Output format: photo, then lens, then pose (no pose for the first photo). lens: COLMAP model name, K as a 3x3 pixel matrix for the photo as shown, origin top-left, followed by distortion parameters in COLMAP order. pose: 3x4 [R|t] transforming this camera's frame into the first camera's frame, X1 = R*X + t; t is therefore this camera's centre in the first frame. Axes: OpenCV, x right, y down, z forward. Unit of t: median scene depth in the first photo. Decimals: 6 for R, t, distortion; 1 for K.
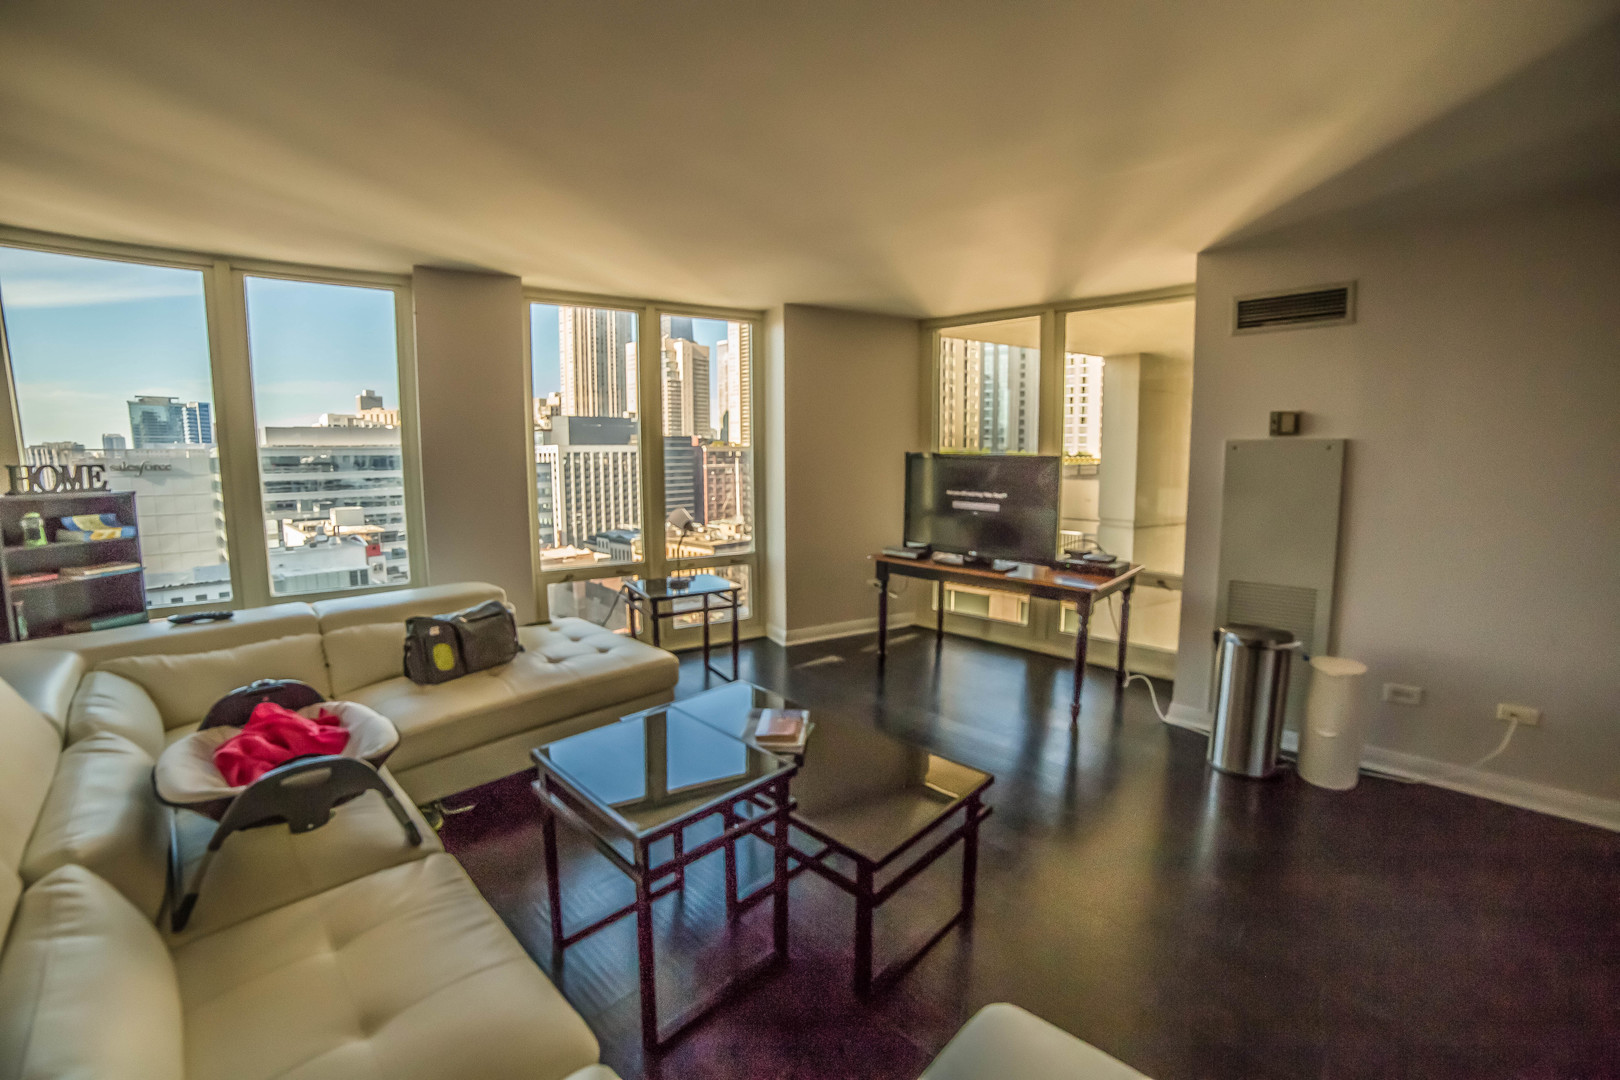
lens RADIAL K [[656.5, 0, 814.4], [0, 656.5, 525.2], [0, 0, 1]] dist [-0.102633, 0.033958]
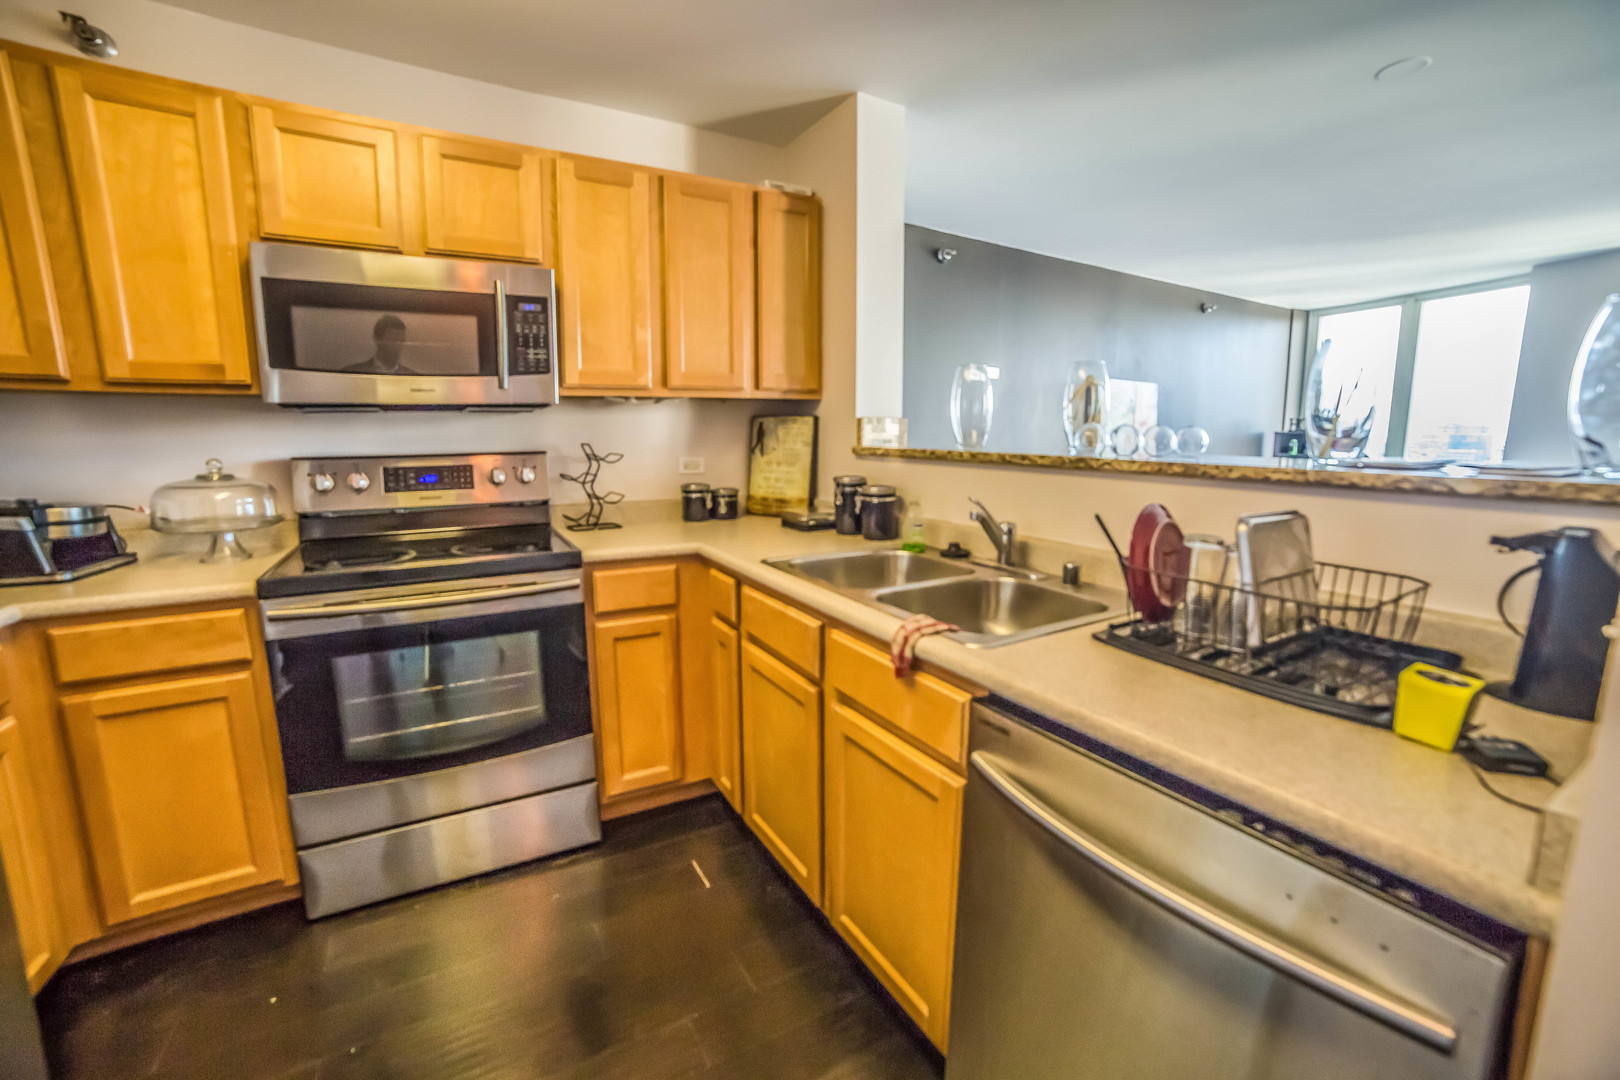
lens RADIAL K [[656.5, 0, 814.4], [0, 656.5, 525.2], [0, 0, 1]] dist [-0.102633, 0.033958]
pose [[-0.291672, 0.144292, -0.945572, 1.140448], [-0.104622, 0.977813, 0.181483, 0.043732], [0.950779, 0.151862, -0.270105, -0.002643]]
